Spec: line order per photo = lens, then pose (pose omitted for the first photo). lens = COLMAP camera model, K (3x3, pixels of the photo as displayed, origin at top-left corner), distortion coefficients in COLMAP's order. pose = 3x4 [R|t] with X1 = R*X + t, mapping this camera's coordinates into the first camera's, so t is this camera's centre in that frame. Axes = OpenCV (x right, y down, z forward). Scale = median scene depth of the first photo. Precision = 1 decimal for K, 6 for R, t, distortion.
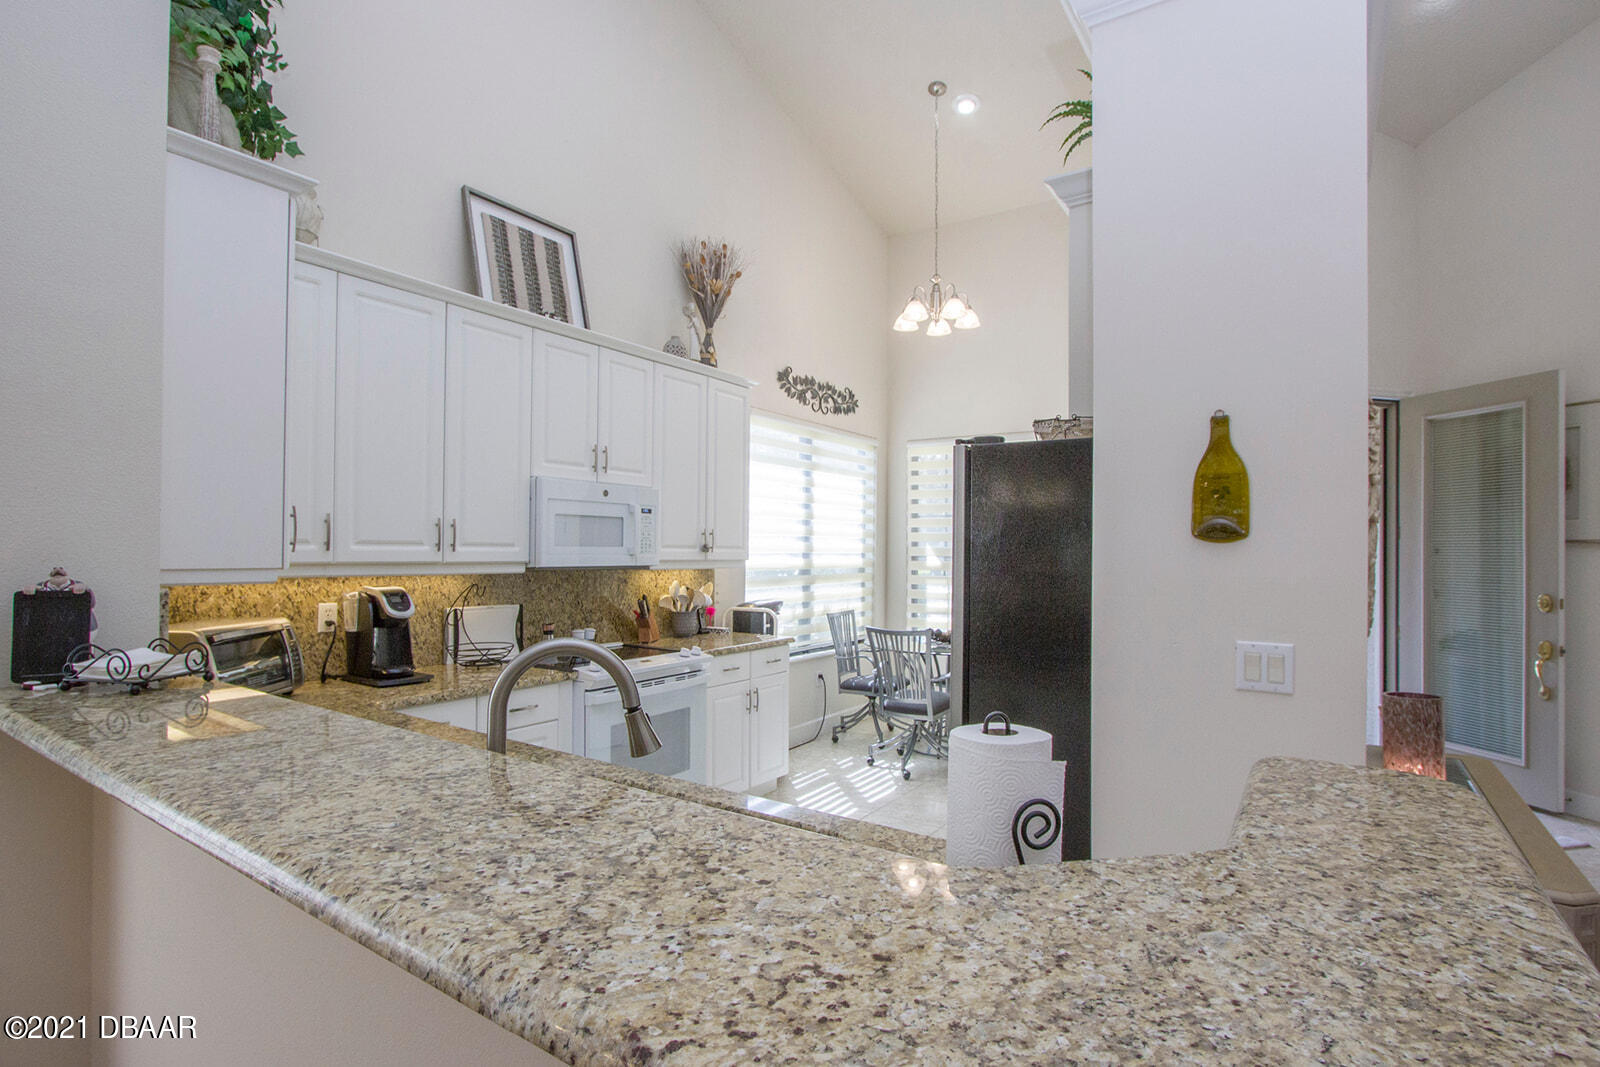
lens RADIAL K [[790.9, 0, 790.4], [0, 790.9, 542.6], [0, 0, 1]] dist [-0.026321, 0.000261]
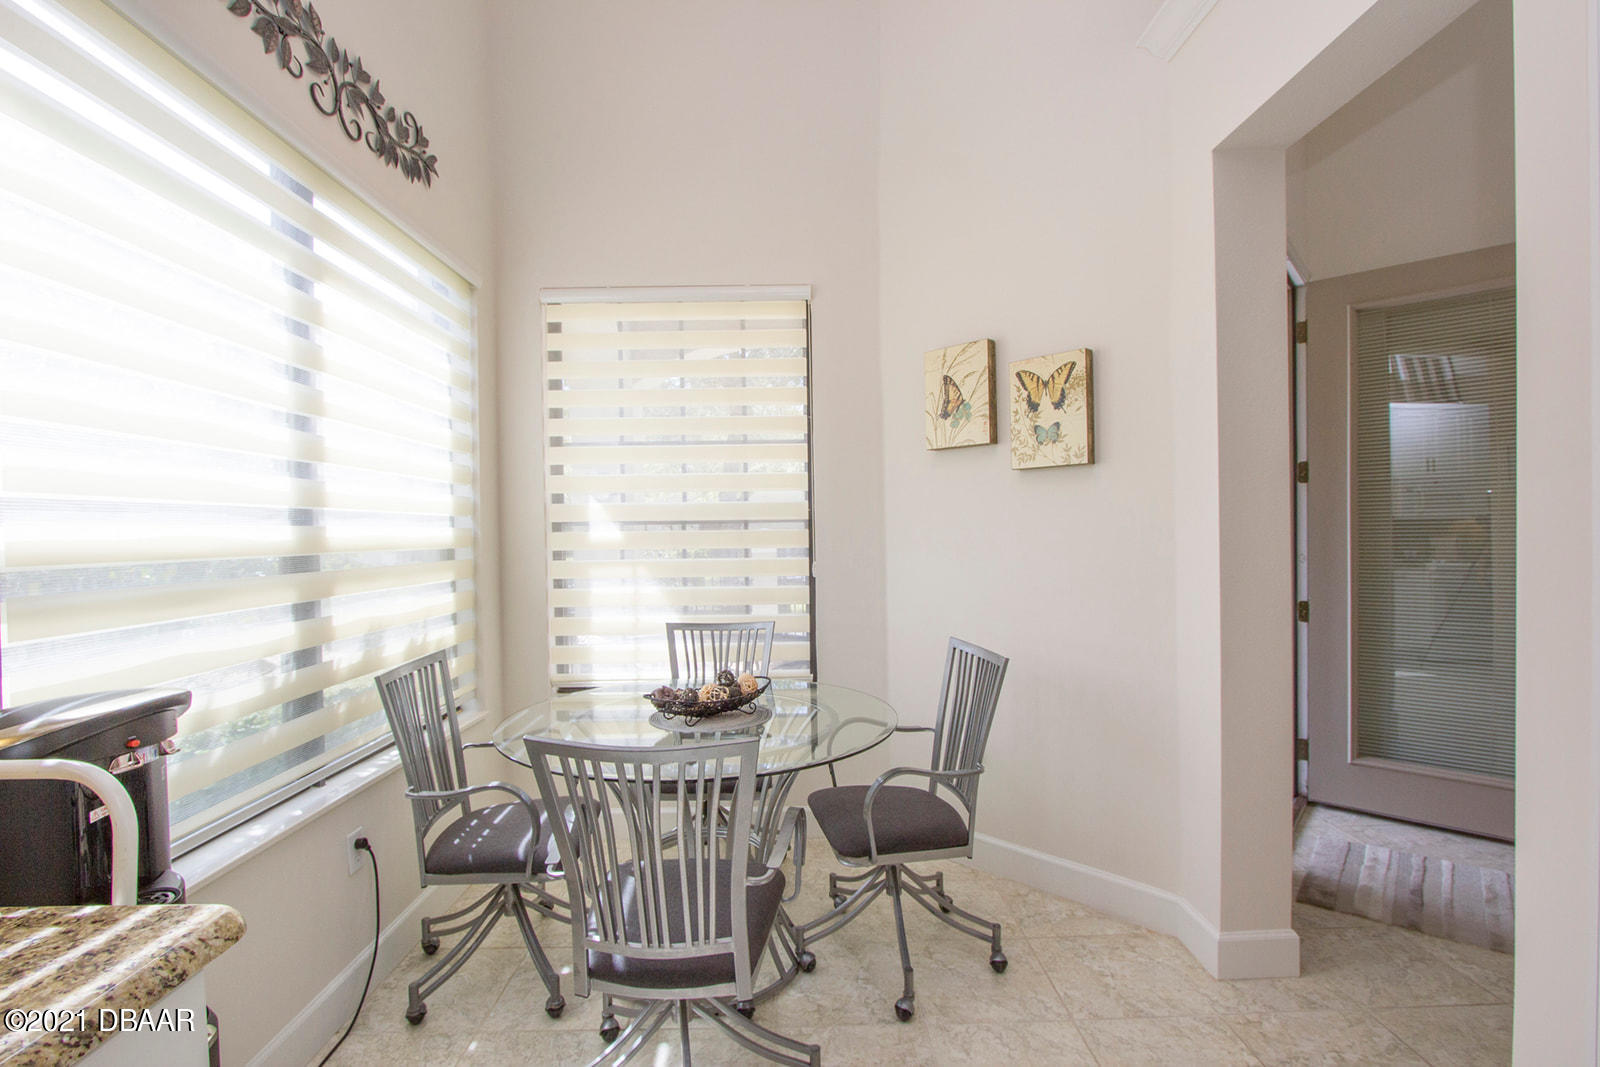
lens RADIAL K [[748.4, 0, 790.4], [0, 748.4, 543.2], [0, 0, 1]] dist [-0.021479, 0.001026]
pose [[0.825064, -0.029511, 0.564268, 0.012745], [0.016947, 0.999478, 0.027493, 0.022925], [-0.564785, -0.013121, 0.825134, 0.615990]]
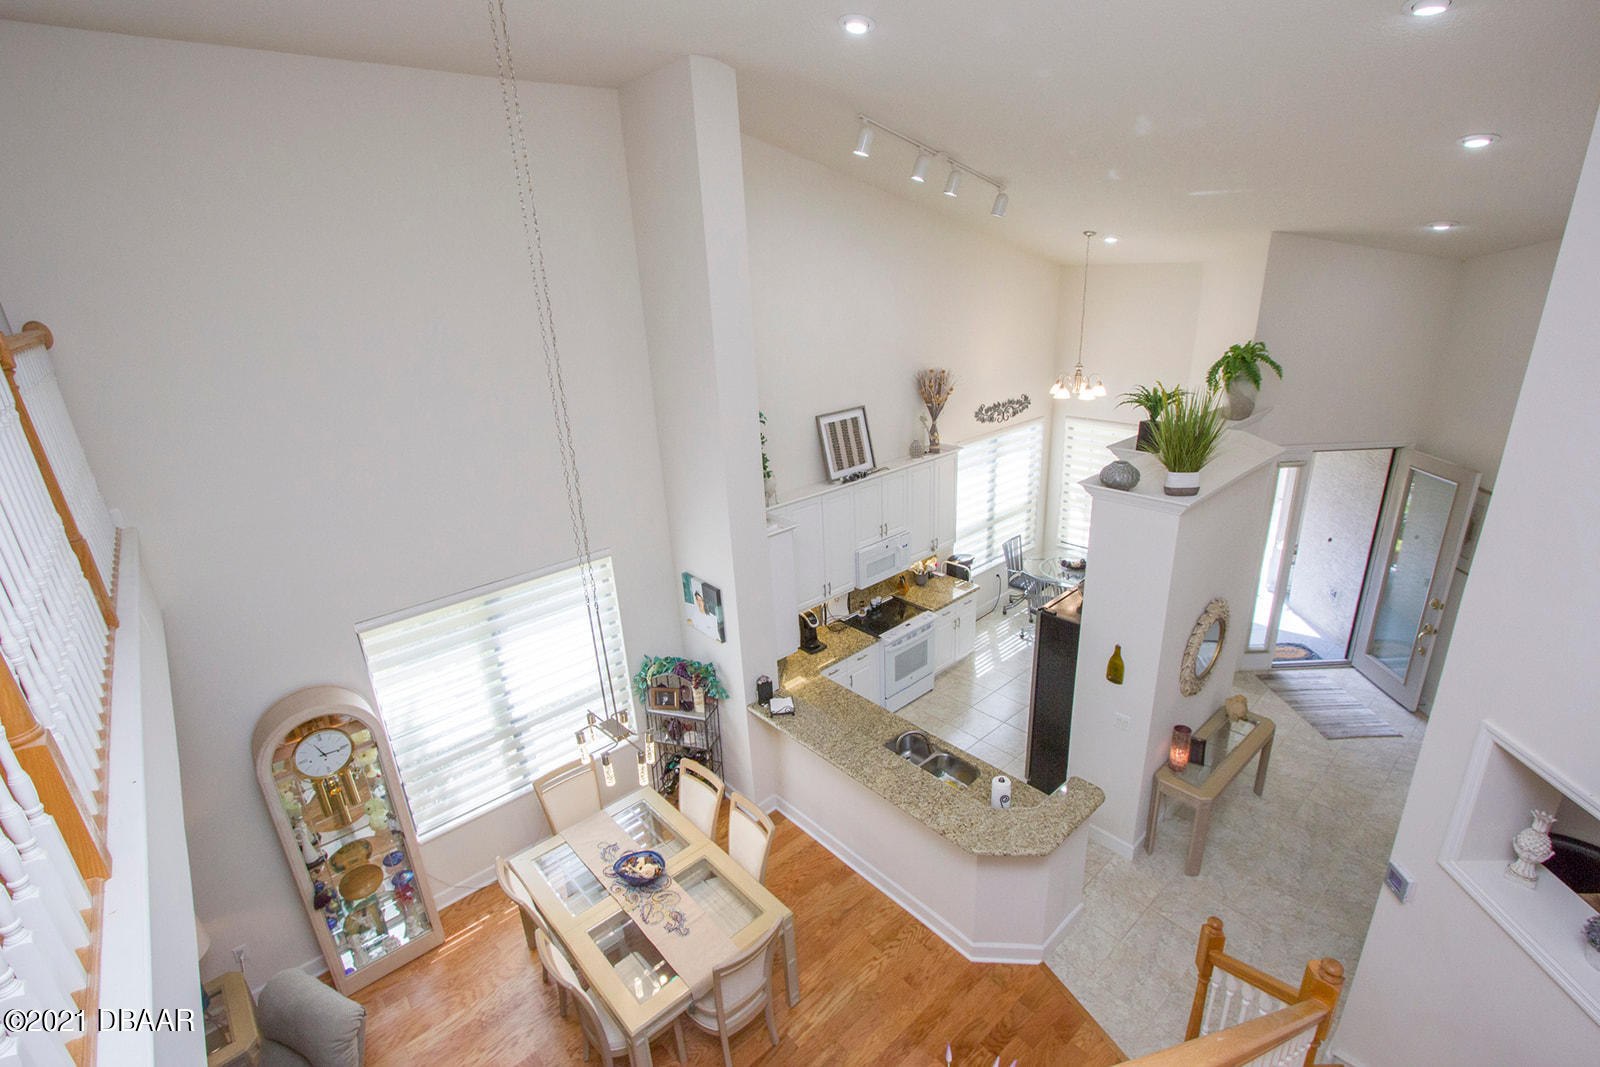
lens RADIAL K [[748.4, 0, 790.4], [0, 748.4, 543.2], [0, 0, 1]] dist [-0.021479, 0.001026]
pose [[0.965967, 0.031175, -0.256778, 0.018473], [0.064982, 0.931627, 0.357558, -0.511197], [0.250368, -0.362075, 0.897896, -0.541274]]
